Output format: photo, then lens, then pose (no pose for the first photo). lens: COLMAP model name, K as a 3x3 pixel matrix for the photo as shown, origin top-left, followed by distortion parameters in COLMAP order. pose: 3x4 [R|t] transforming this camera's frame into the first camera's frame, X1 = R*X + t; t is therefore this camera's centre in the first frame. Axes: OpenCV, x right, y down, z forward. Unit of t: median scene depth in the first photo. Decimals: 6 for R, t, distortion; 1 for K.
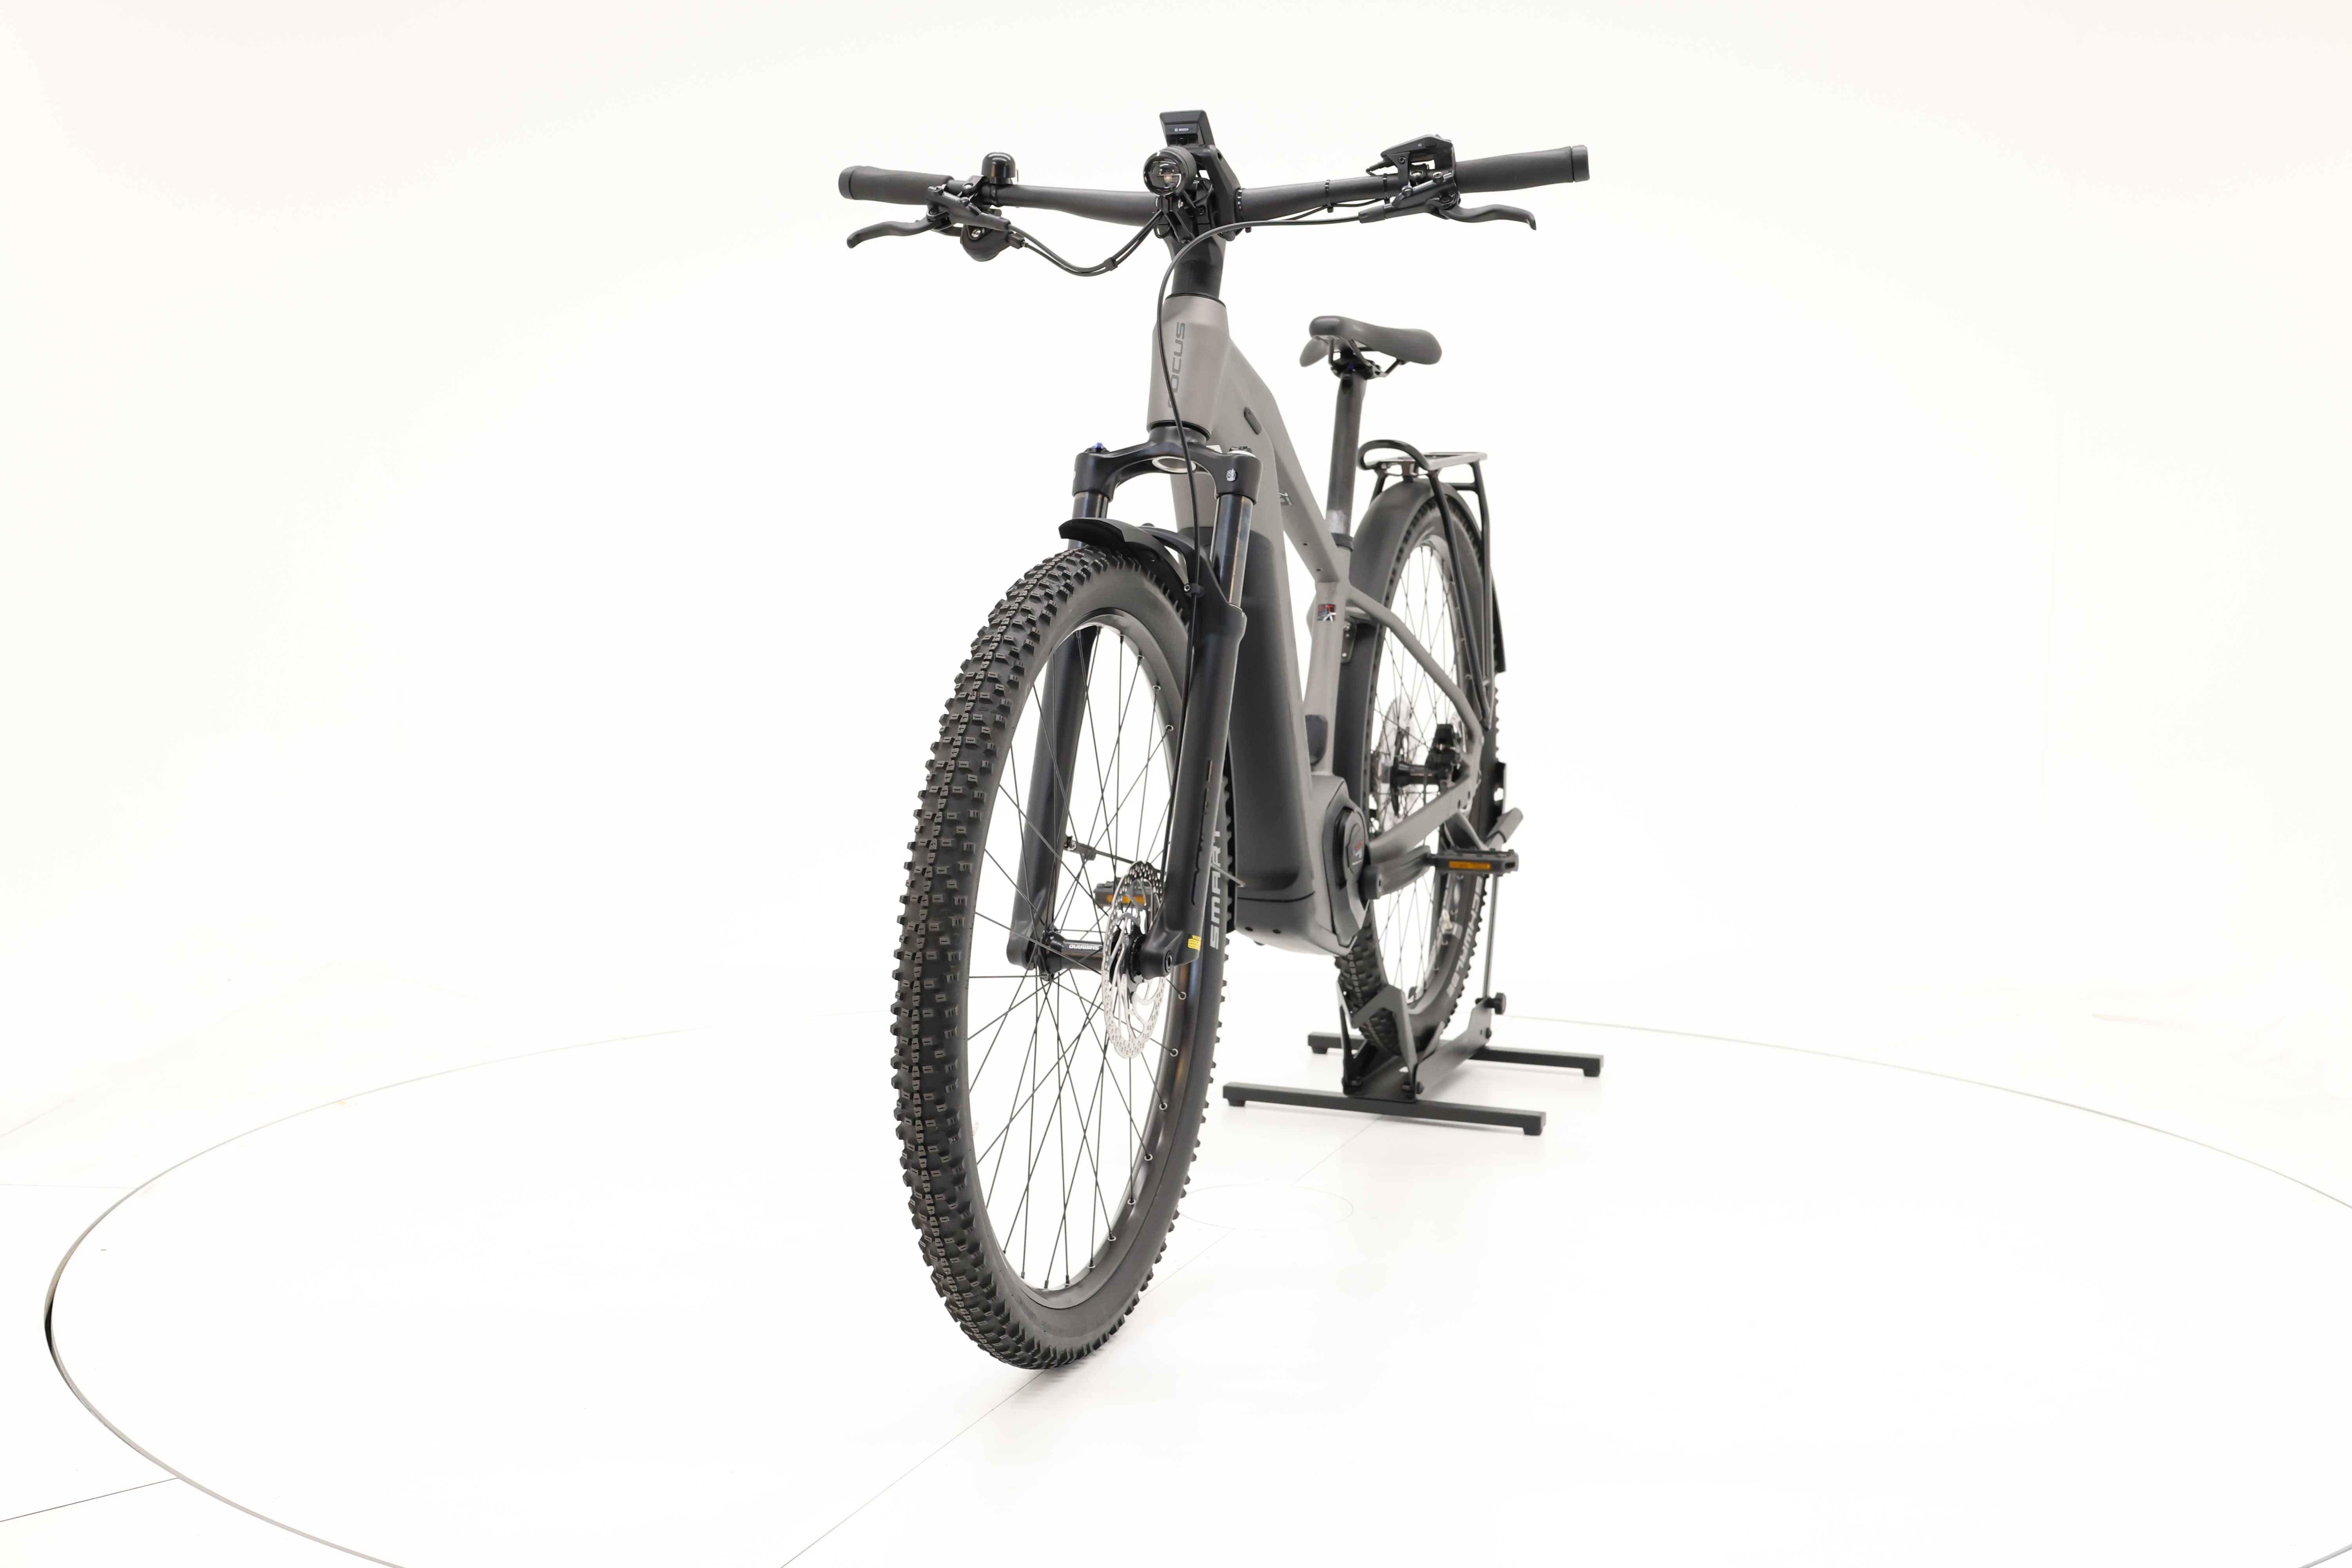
lens RADIAL K [[2667.7, 0, 1182.0], [0, 2667.7, 791.3], [0, 0, 1]] dist [-0.009746, 0.000000]
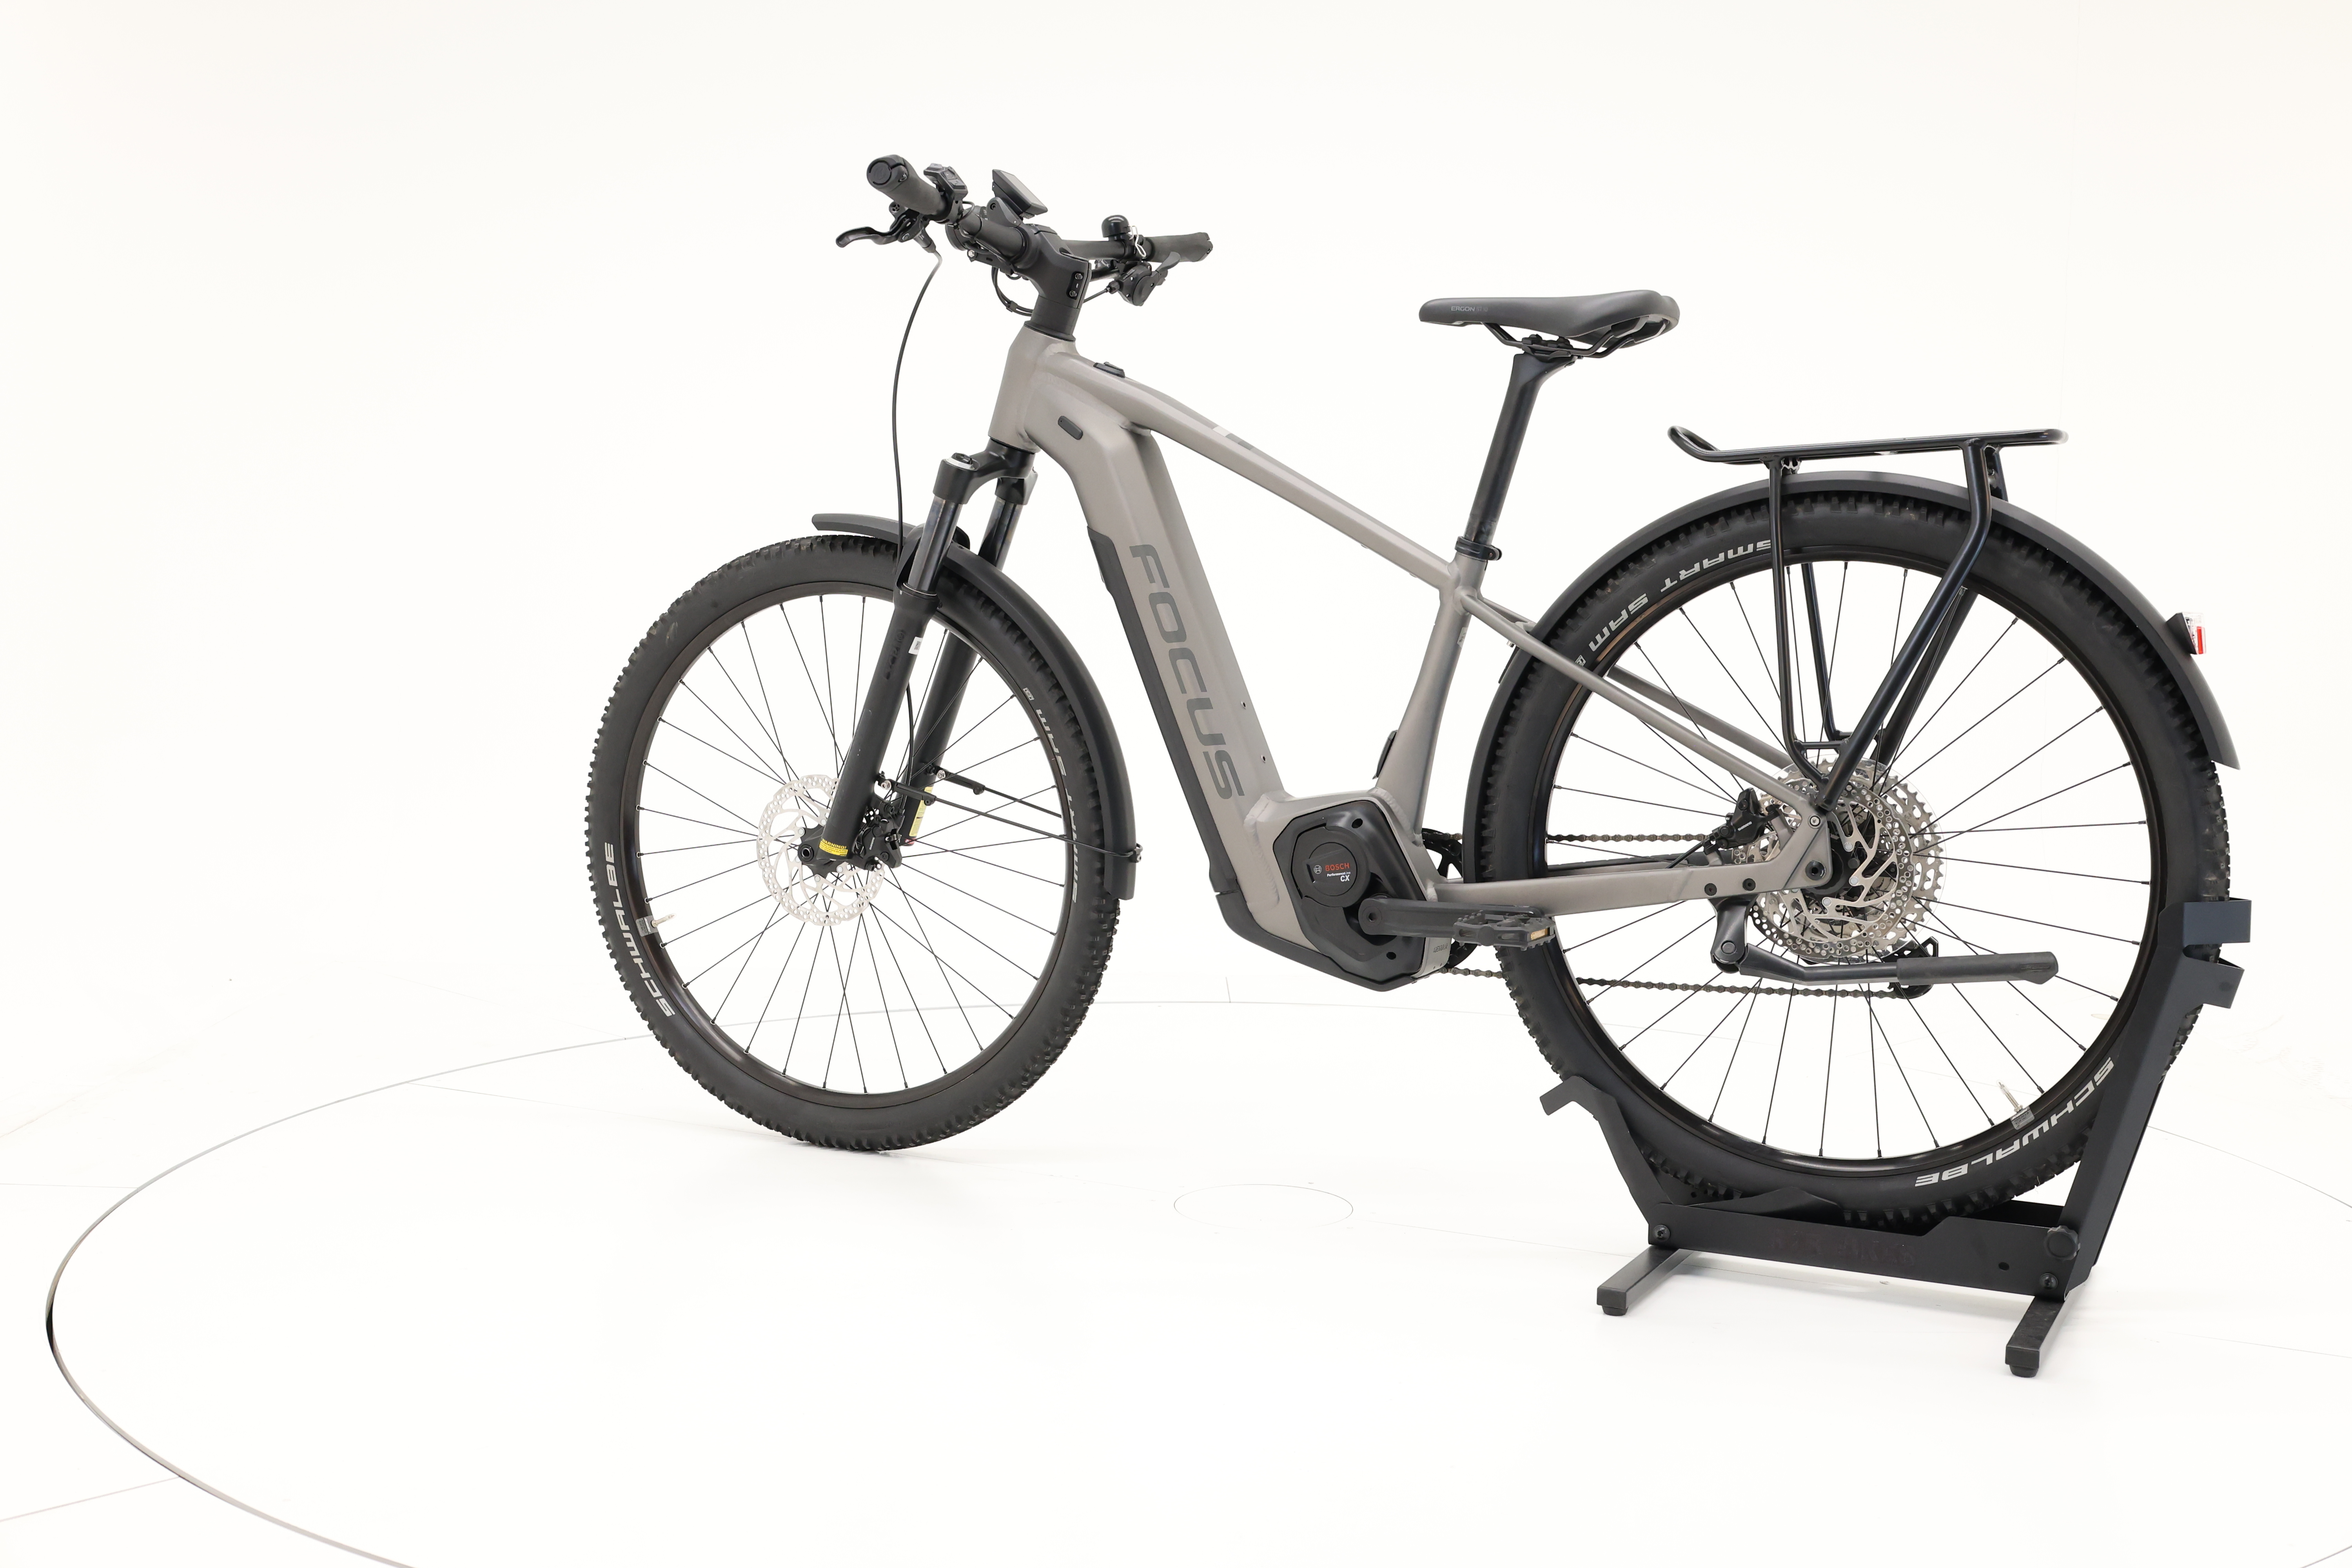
lens RADIAL K [[2667.7, 0, 1176.6], [0, 2667.7, 785.2], [0, 0, 1]] dist [-0.009746, 0.000000]
pose [[-0.110967, 0.080888, -0.990527, 1.137476], [-0.120412, 0.988245, 0.094191, -0.101931], [0.986503, 0.129723, -0.099923, 1.177467]]
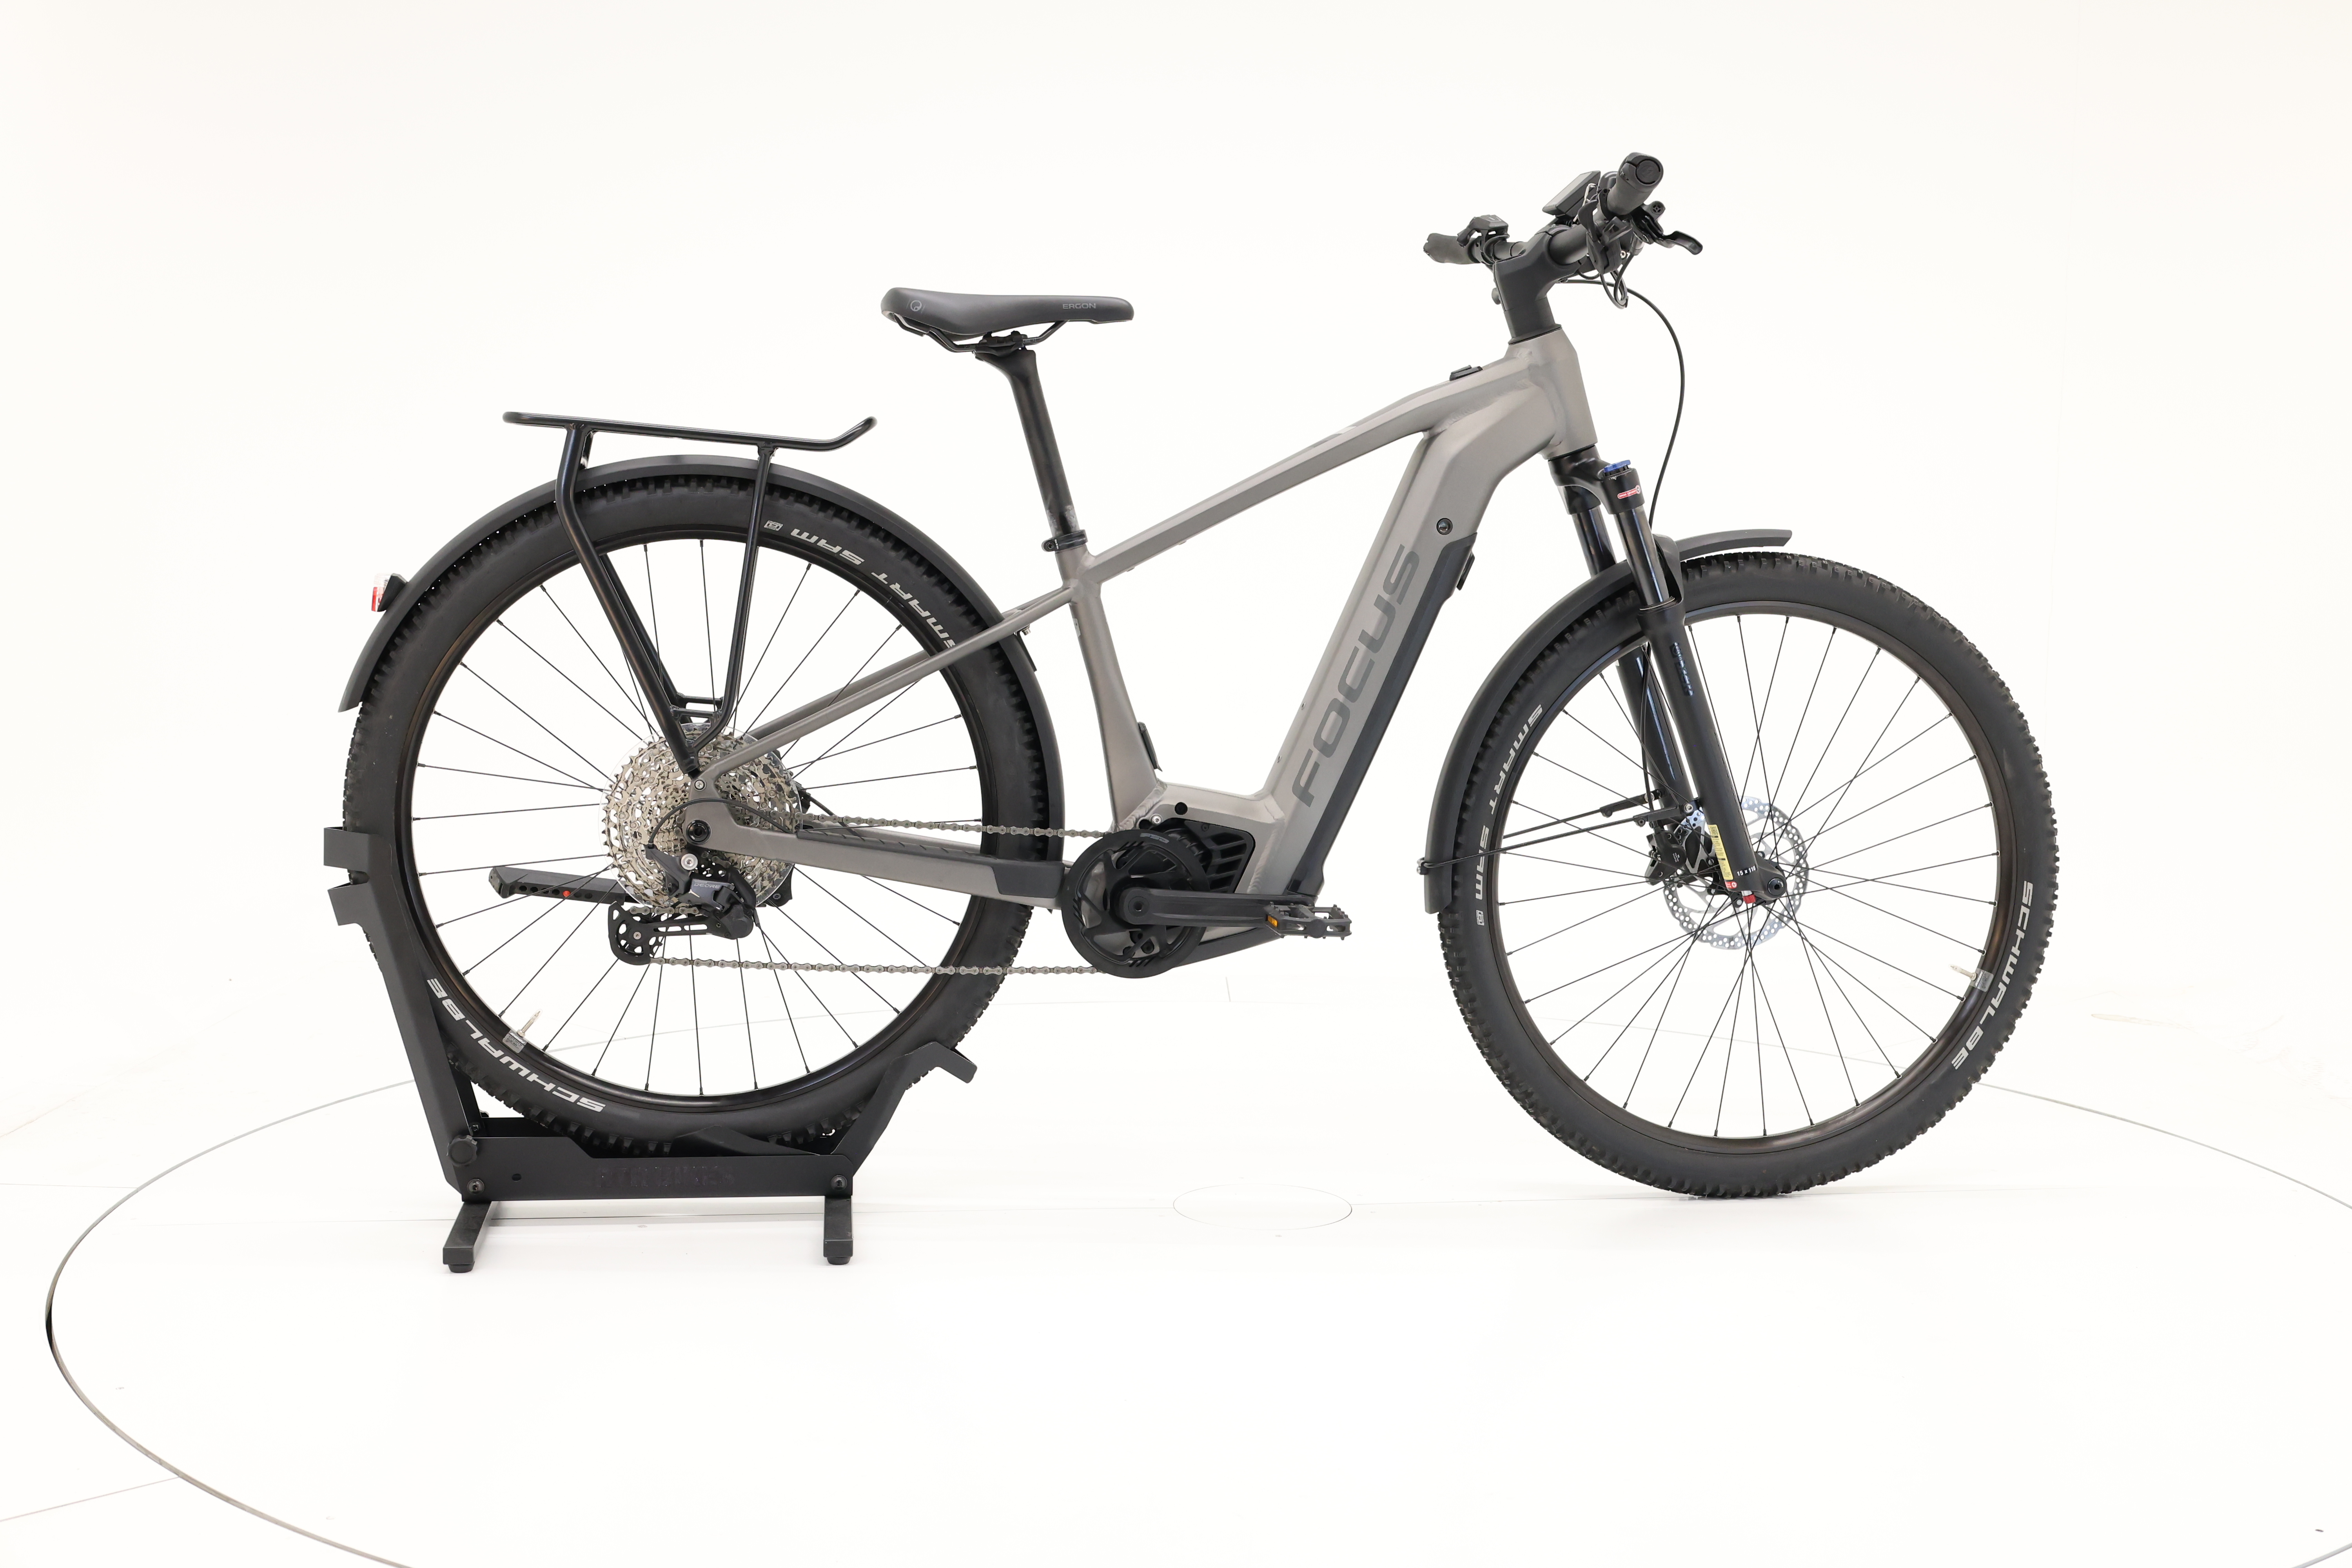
lens RADIAL K [[2667.7, 0, 1179.1], [0, 2667.7, 781.5], [0, 0, 1]] dist [-0.009746, 0.000000]
pose [[-0.465429, -0.111396, 0.878047, -0.916384], [0.065817, 0.984945, 0.159846, -0.183309], [-0.882635, 0.132187, -0.451091, 1.638334]]
